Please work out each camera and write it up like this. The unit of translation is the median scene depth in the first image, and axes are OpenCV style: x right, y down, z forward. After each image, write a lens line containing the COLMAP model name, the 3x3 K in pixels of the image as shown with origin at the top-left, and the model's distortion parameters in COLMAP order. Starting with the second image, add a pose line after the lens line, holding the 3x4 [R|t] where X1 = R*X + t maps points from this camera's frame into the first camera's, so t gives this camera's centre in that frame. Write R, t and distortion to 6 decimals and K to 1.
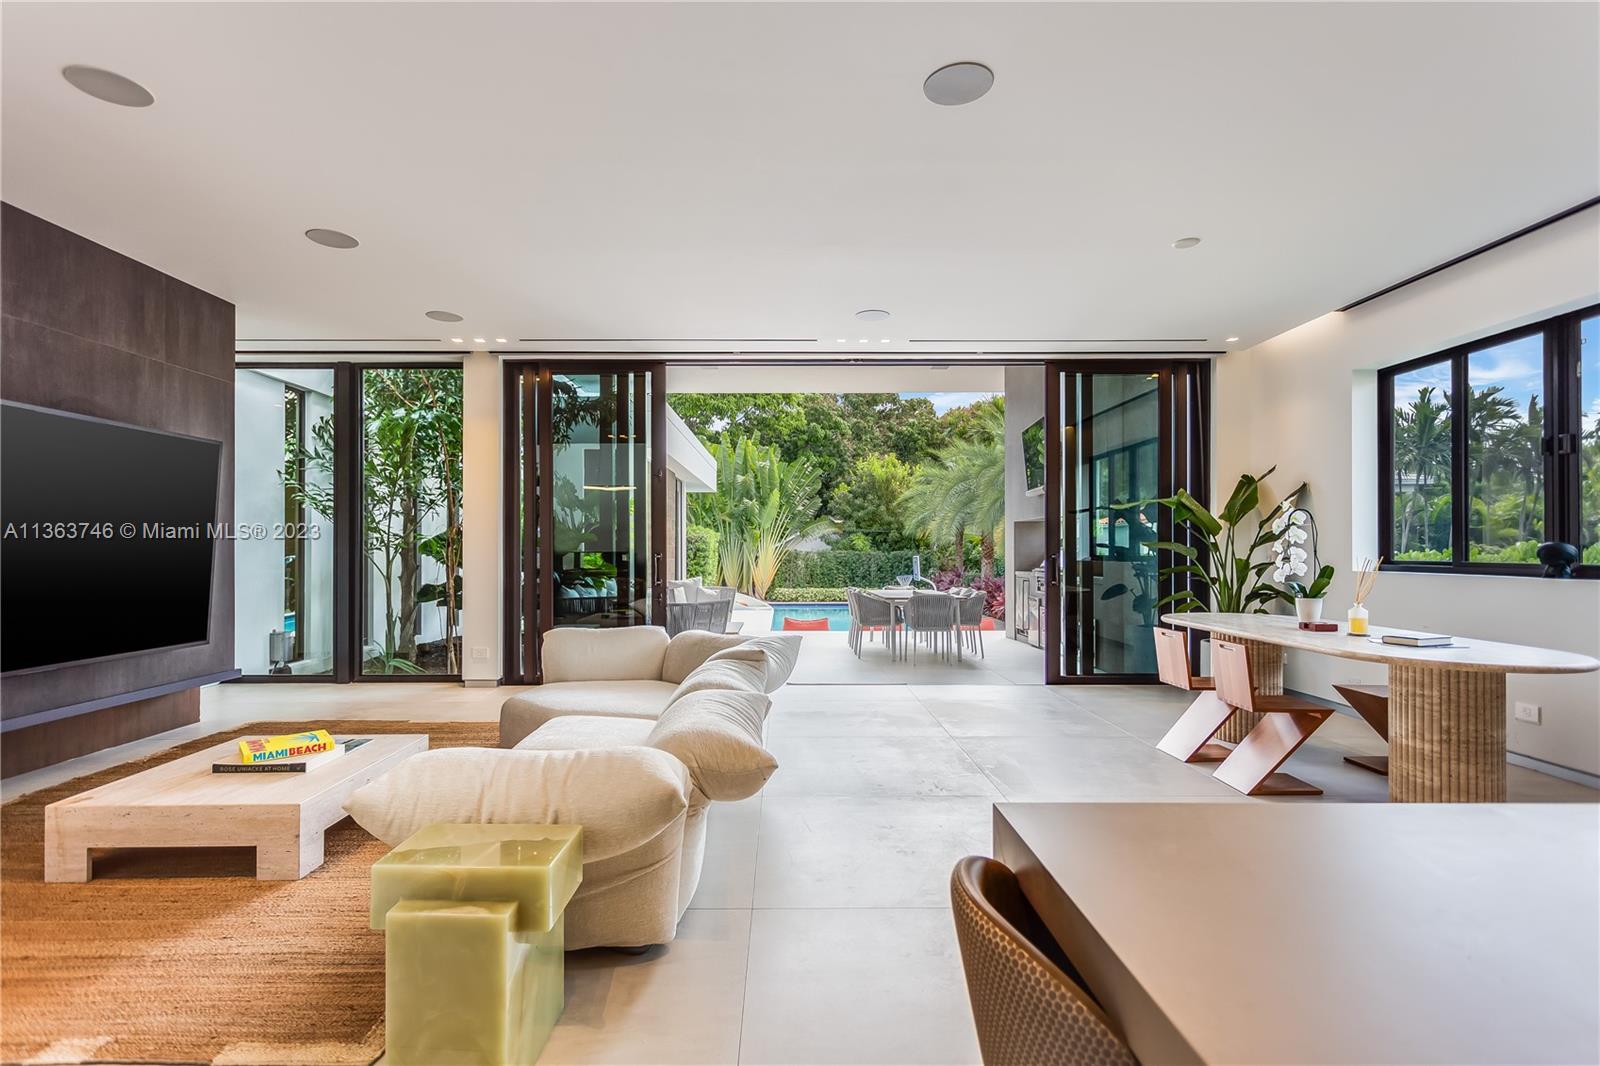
lens RADIAL K [[775.6, 0, 789.6], [0, 775.6, 542.0], [0, 0, 1]] dist [0.001671, 0.000468]
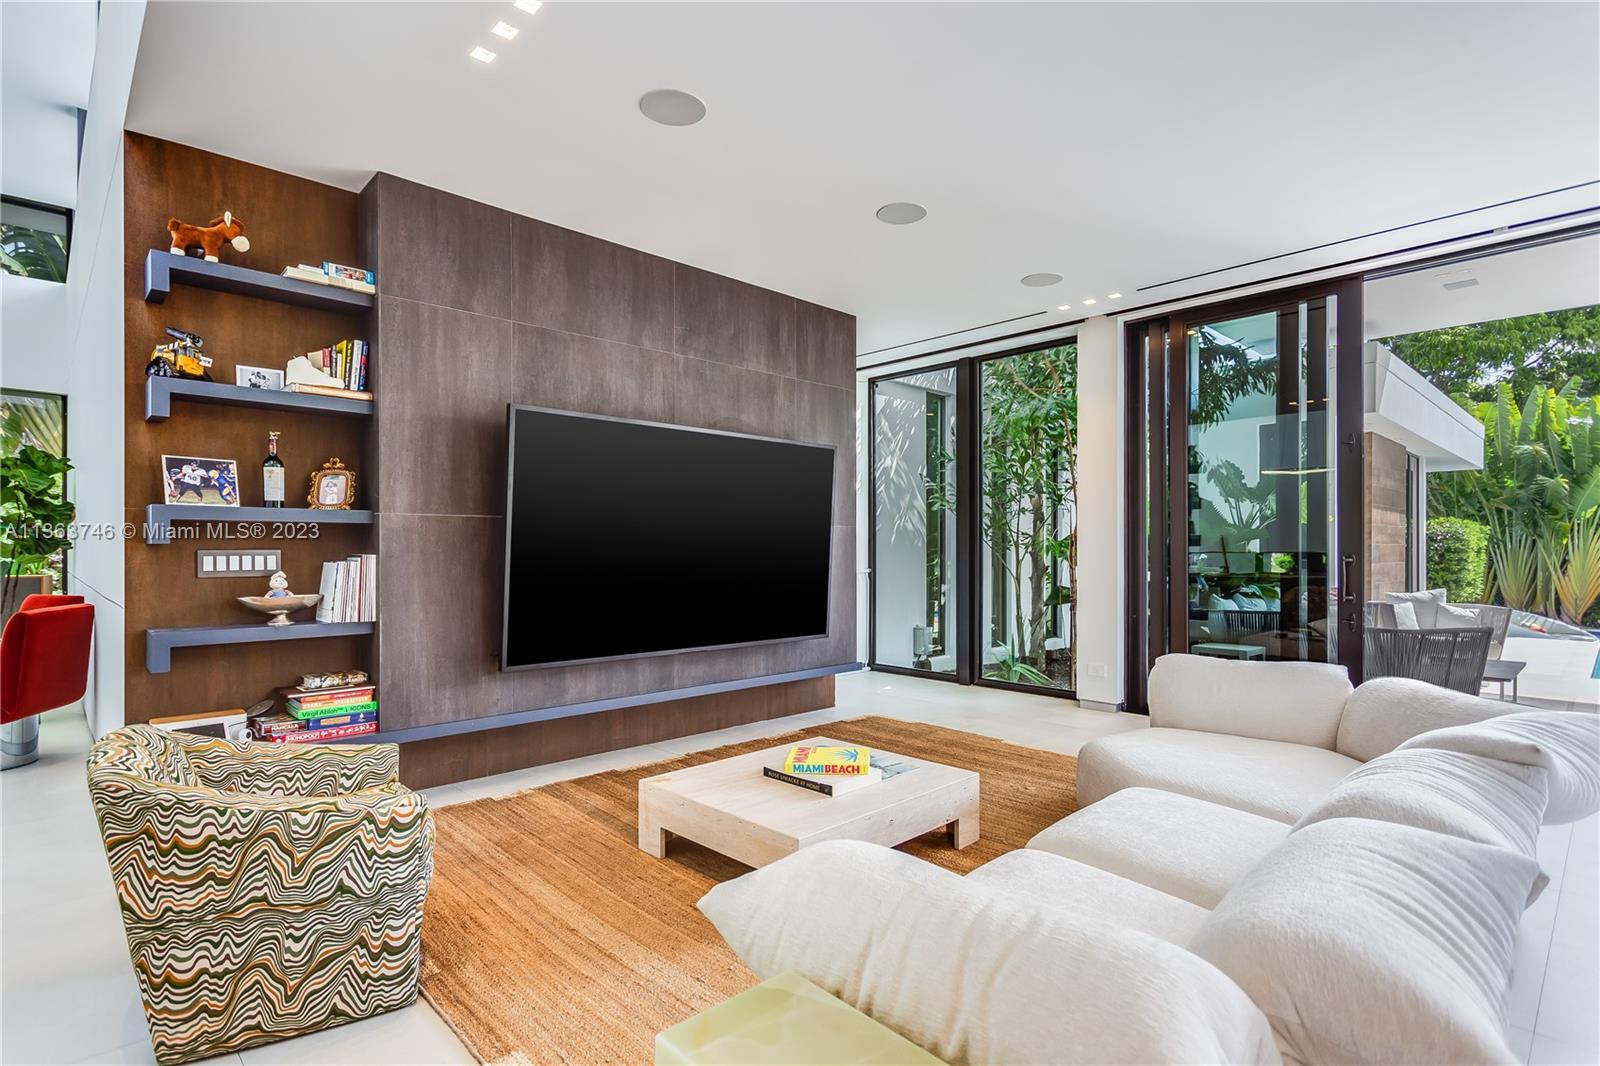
lens RADIAL K [[790.0, 0, 793.4], [0, 790.0, 547.2], [0, 0, 1]] dist [0.004411, 0.001307]
pose [[0.684607, 0.000776, -0.728912, 0.005585], [0.004720, 0.999974, 0.005498, 0.000834], [0.728897, -0.007204, 0.684586, 0.133515]]
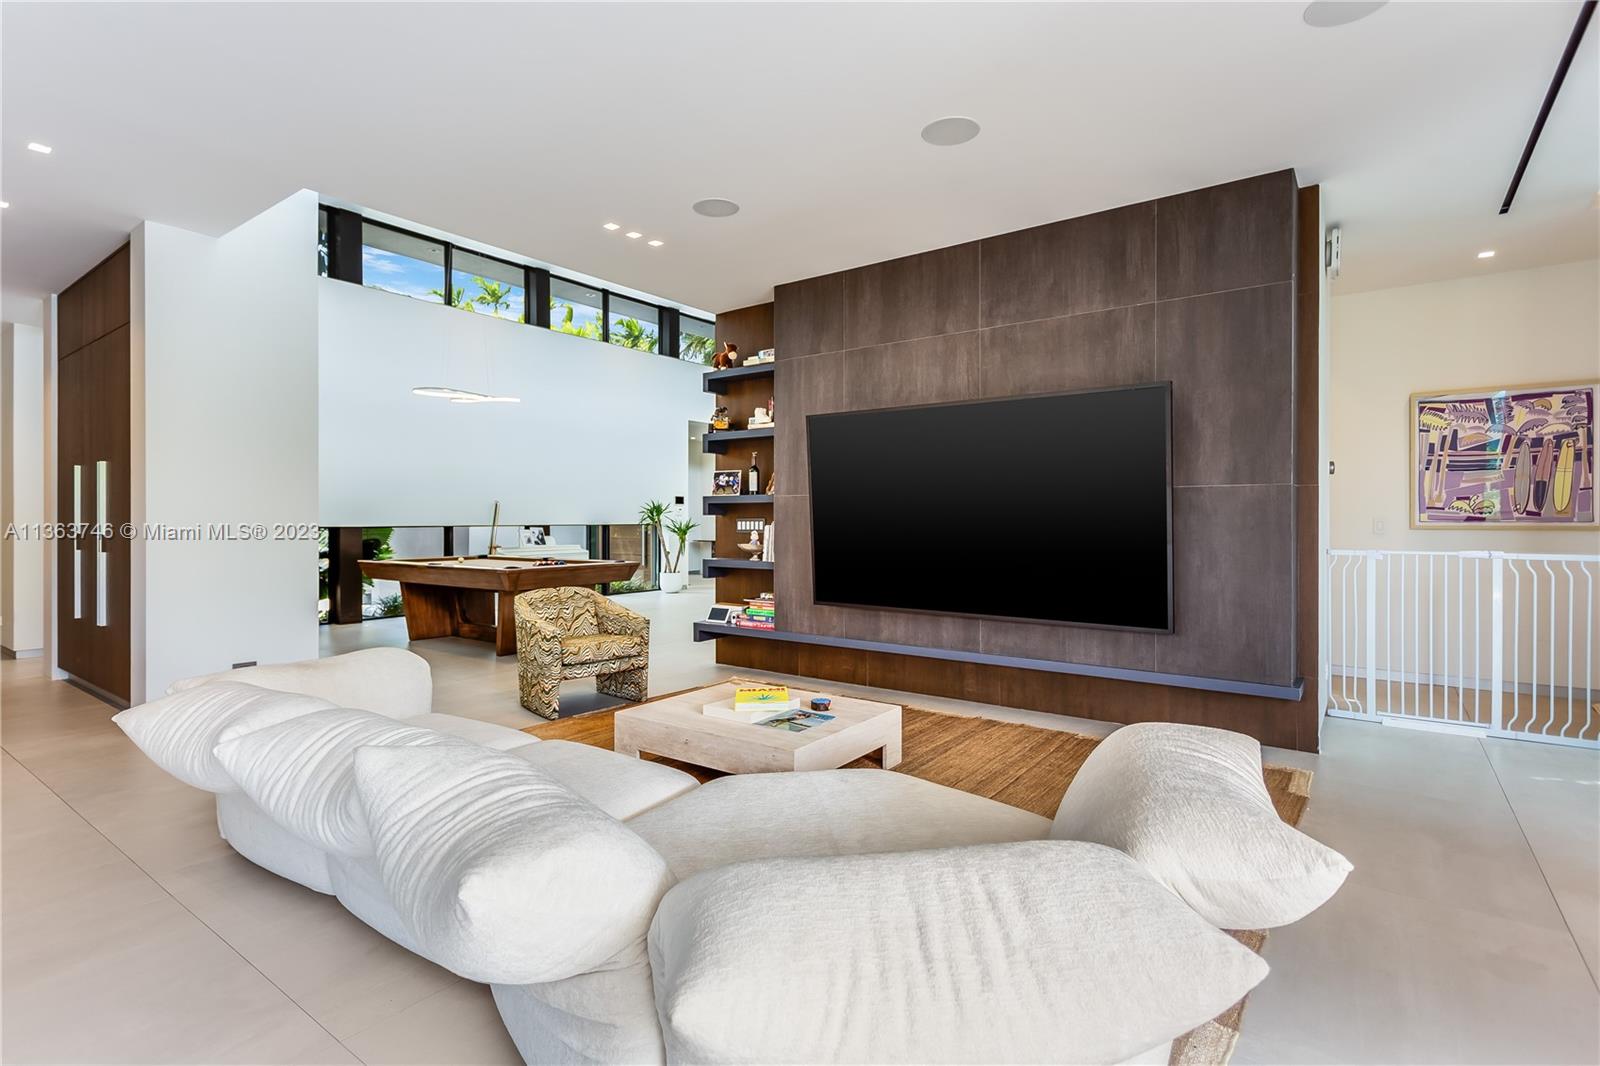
lens RADIAL K [[776.8, 0, 792.9], [0, 776.8, 523.5], [0, 0, 1]] dist [0.002270, 0.000334]
pose [[-0.601151, 0.007933, -0.799096, 0.079935], [0.009012, 0.999954, 0.003148, 0.005977], [0.799085, -0.005309, -0.601195, 0.698963]]
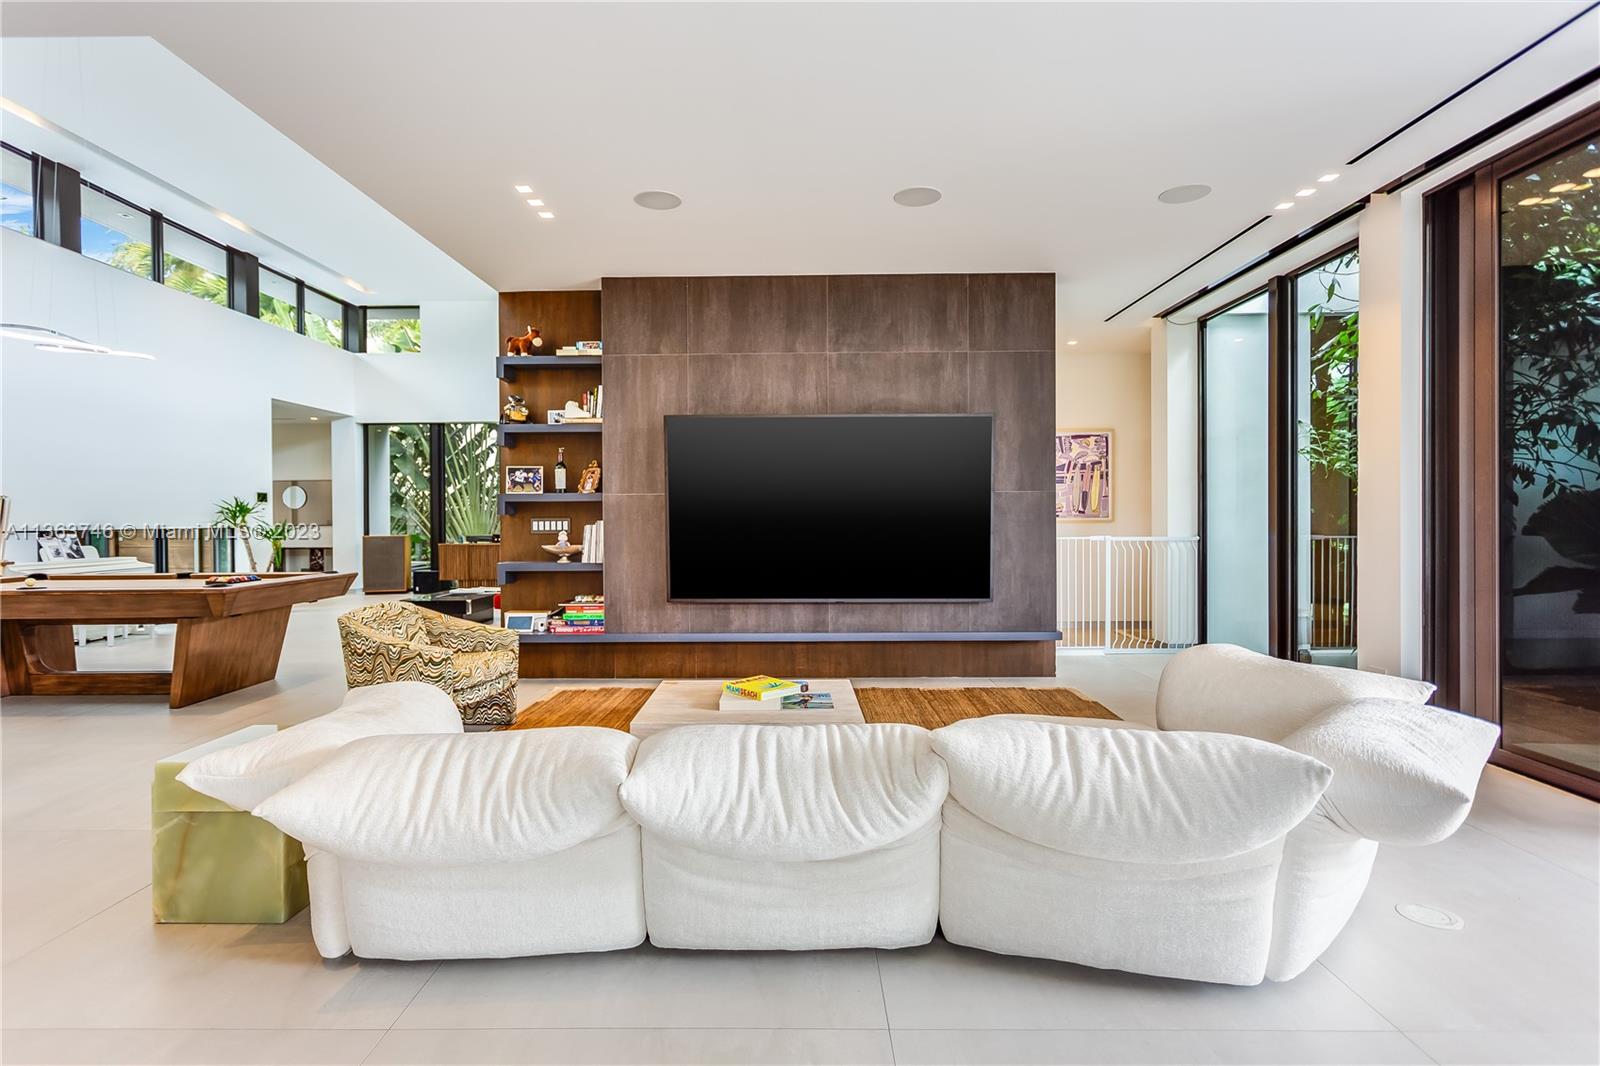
lens RADIAL K [[776.8, 0, 792.9], [0, 776.8, 523.5], [0, 0, 1]] dist [0.002270, 0.000334]
pose [[-0.018421, 0.009751, -0.999783, 0.203999], [0.015043, 0.999842, 0.009475, 0.004665], [0.999717, -0.014865, -0.018565, 0.442809]]
